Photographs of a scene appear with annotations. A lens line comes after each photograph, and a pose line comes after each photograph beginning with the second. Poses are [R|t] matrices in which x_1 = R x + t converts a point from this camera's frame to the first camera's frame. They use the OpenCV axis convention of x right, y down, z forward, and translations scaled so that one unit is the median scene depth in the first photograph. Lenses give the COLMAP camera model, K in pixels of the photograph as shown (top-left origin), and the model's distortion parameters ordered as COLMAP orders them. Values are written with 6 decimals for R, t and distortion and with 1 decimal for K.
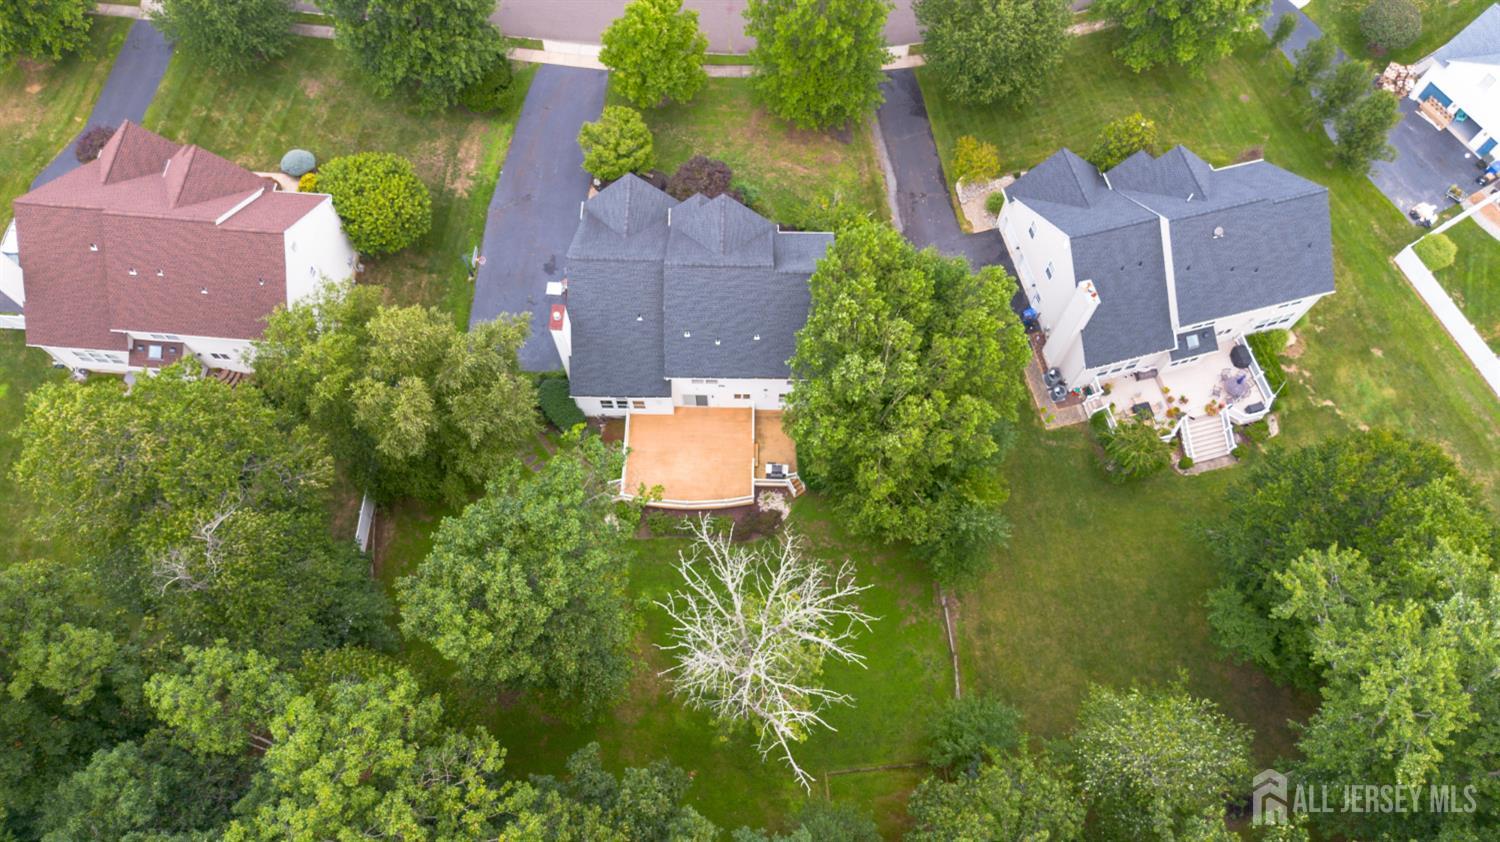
lens RADIAL K [[1070.7, 0, 750.0], [0, 1070.7, 421.0], [0, 0, 1]] dist [0.055697, -0.049359]
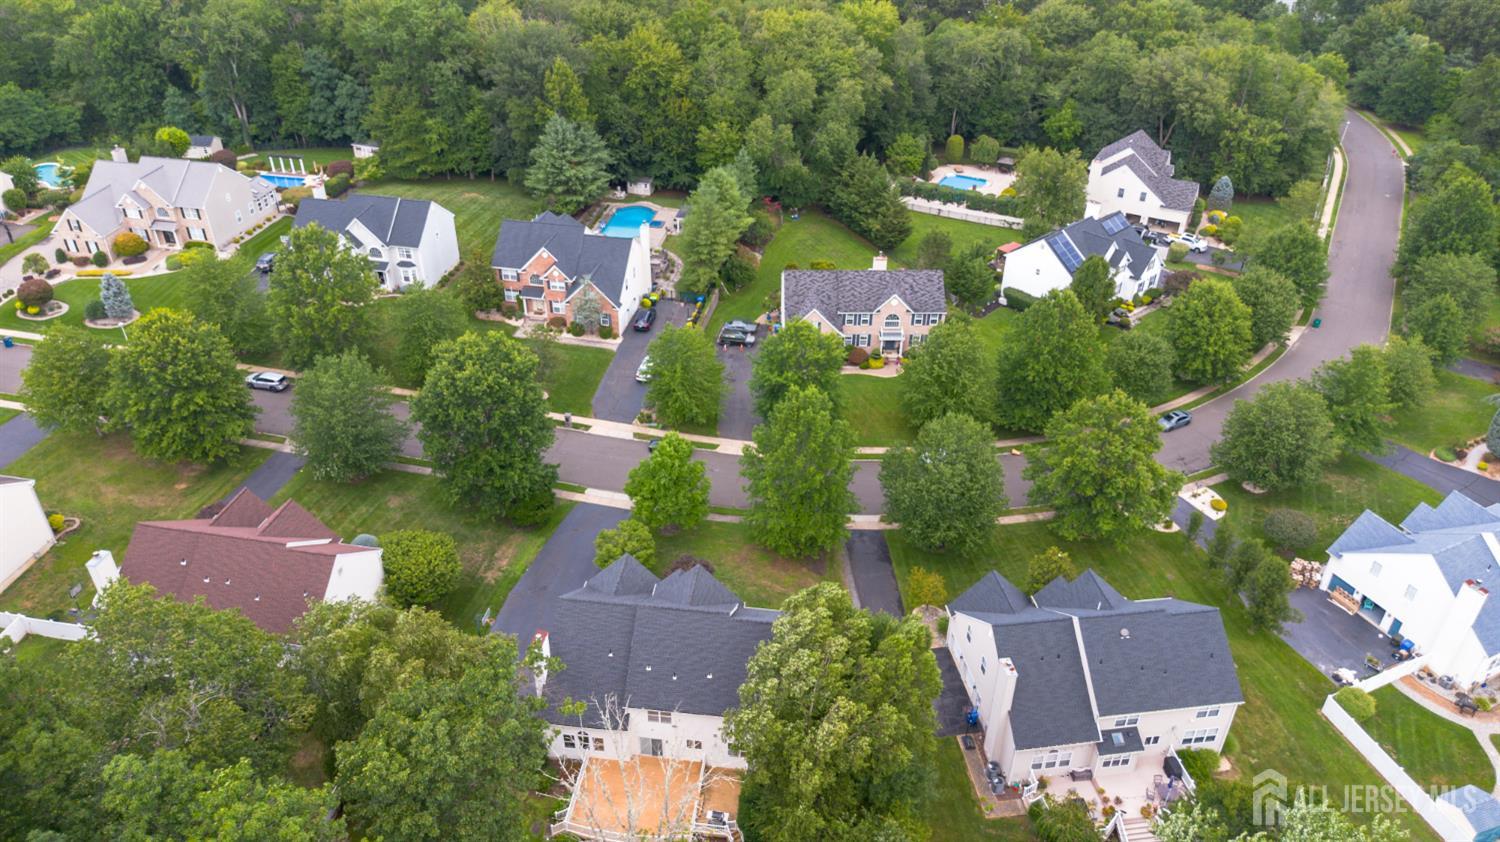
lens RADIAL K [[1066.7, 0, 750.0], [0, 1066.7, 421.0], [0, 0, 1]] dist [0.076060, -0.082469]
pose [[0.994202, 0.064516, -0.086023, 0.114899], [-0.101225, 0.831417, -0.546351, 0.277295], [0.036273, 0.551891, 0.833127, -0.076817]]
